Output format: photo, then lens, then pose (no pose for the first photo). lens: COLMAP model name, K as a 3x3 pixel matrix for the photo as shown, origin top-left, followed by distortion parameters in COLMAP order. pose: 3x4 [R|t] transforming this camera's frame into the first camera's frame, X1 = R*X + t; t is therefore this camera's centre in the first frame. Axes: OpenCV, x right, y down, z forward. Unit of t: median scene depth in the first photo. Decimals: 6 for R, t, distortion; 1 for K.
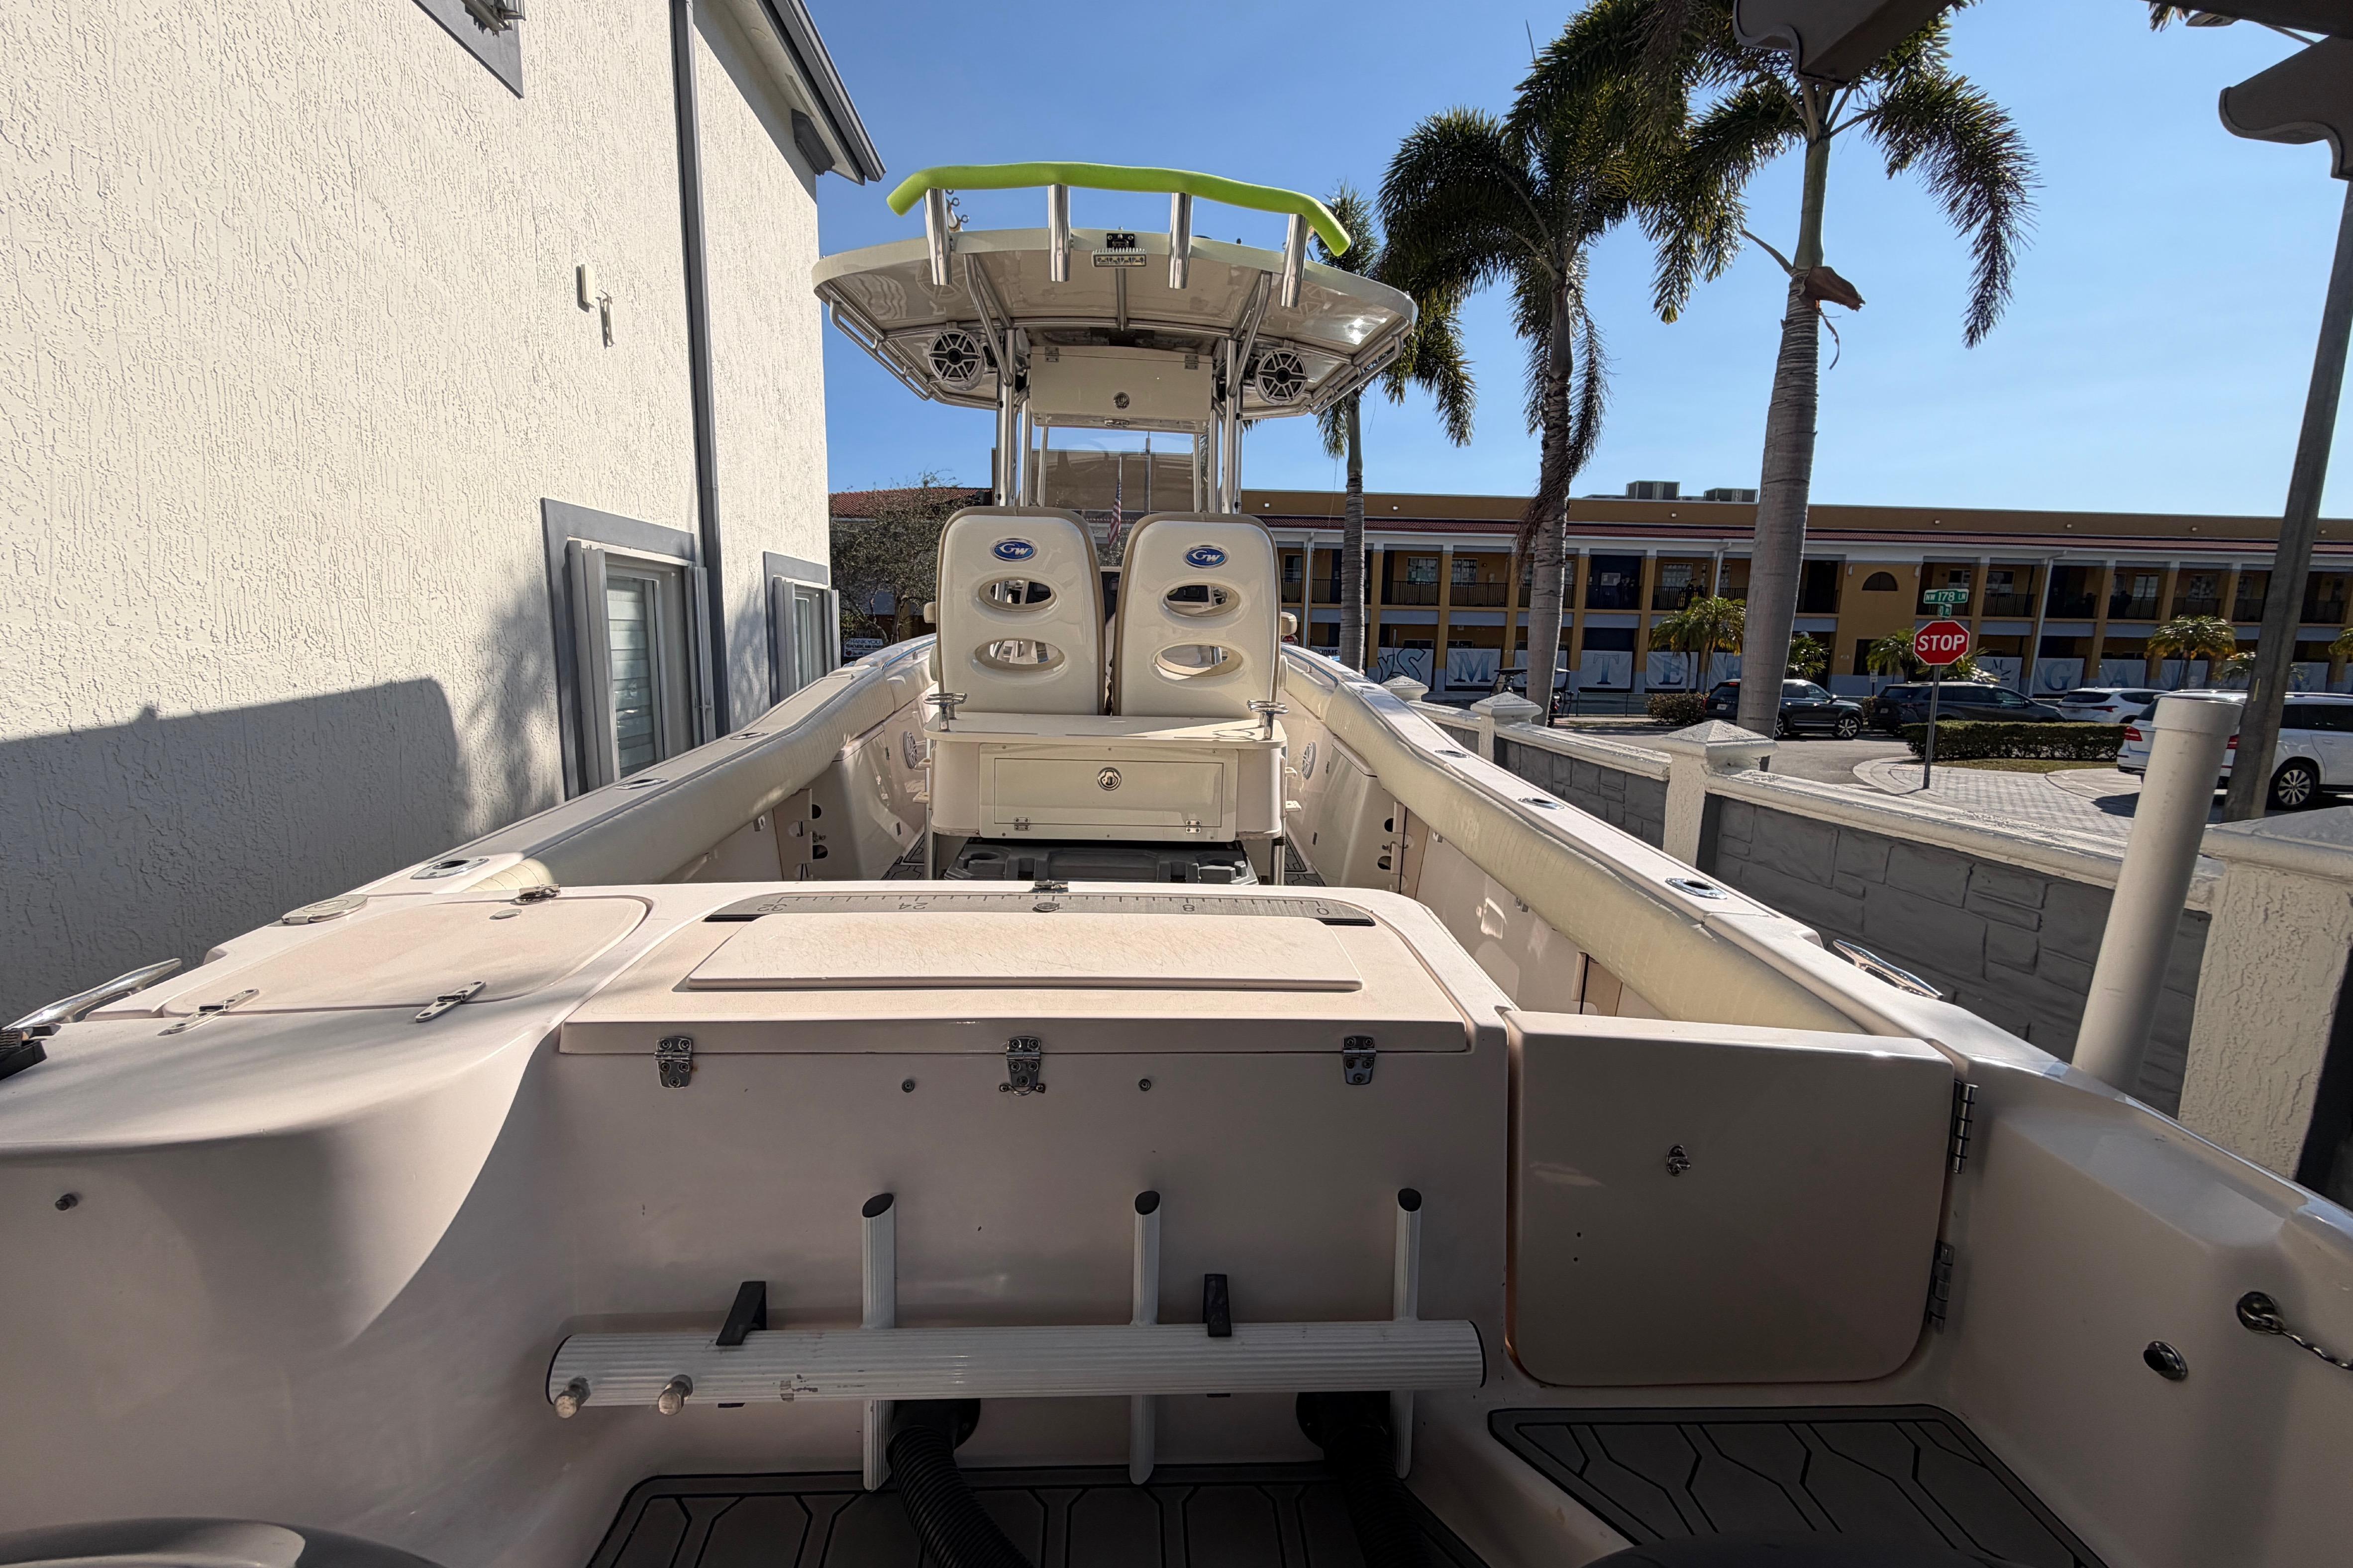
lens RADIAL K [[942.0, 0, 1170.1], [0, 942.0, 781.7], [0, 0, 1]] dist [-0.000345, 0.000333]
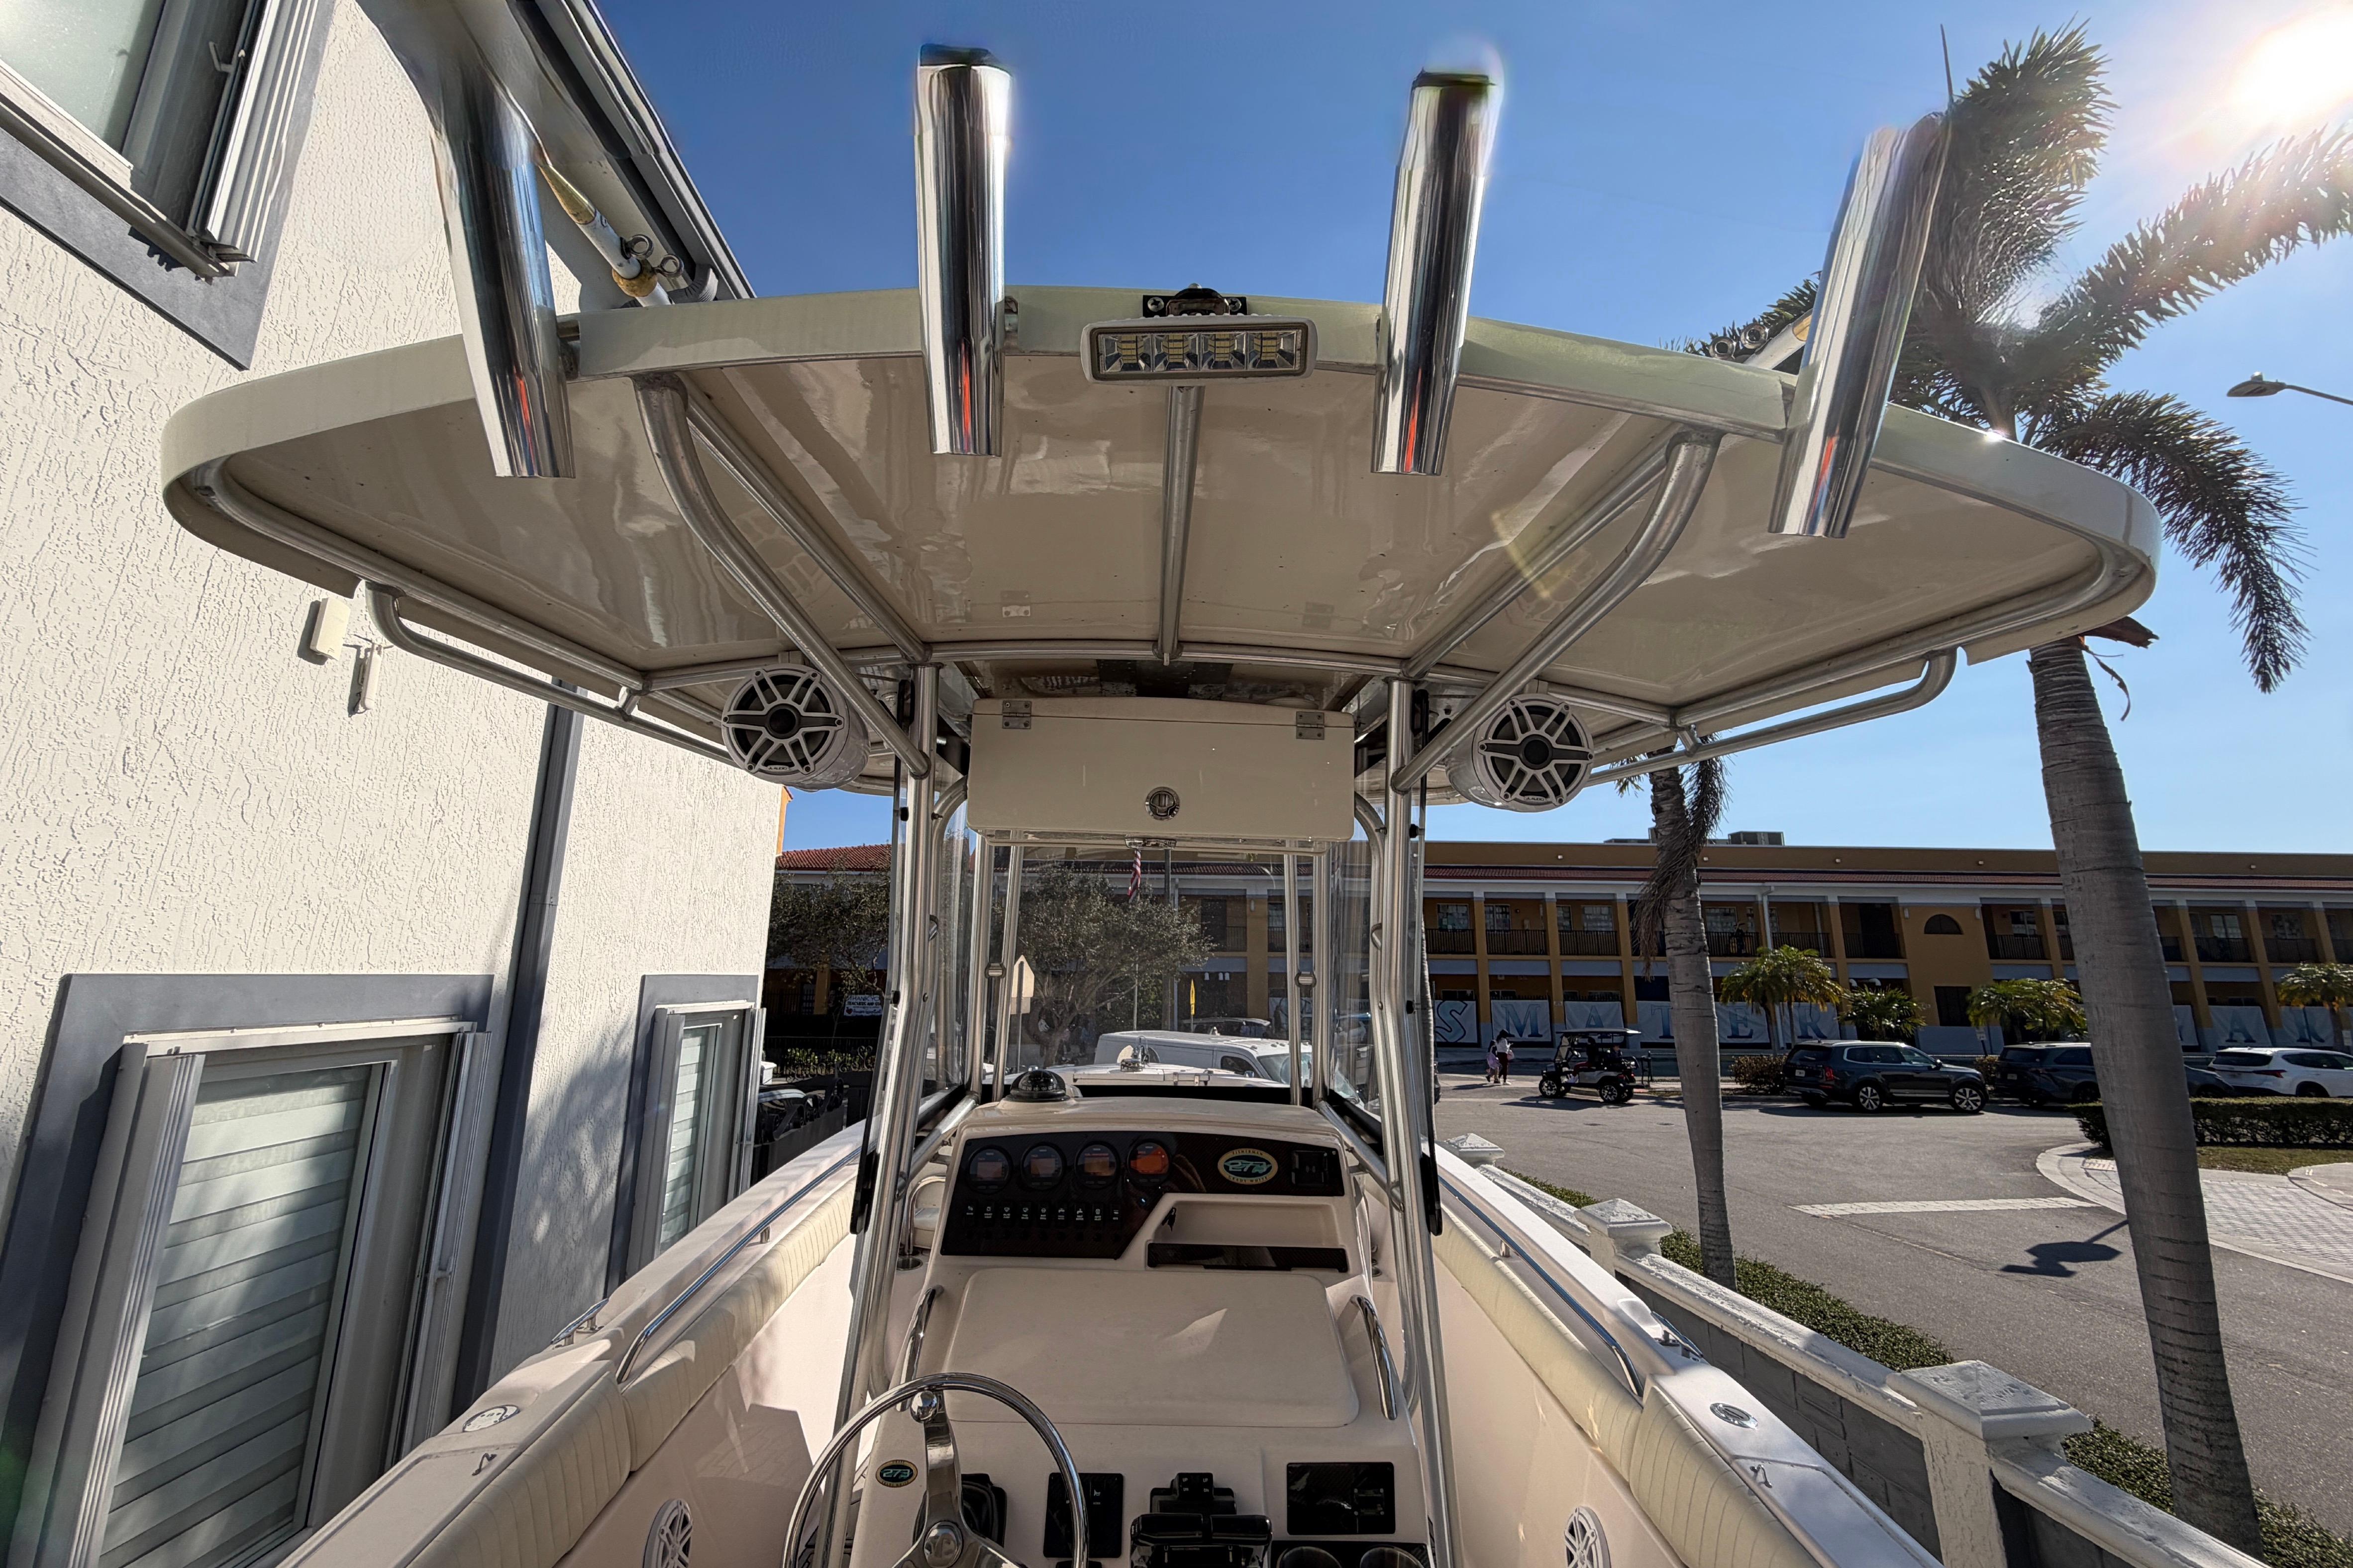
lens RADIAL K [[942.0, 0, 1168.5], [0, 942.0, 780.3], [0, 0, 1]] dist [-0.000345, 0.000333]
pose [[0.999749, -0.011956, -0.018945, -0.038360], [0.004570, 0.936742, -0.349992, -0.243365], [0.021931, 0.349818, 0.936561, 0.540157]]
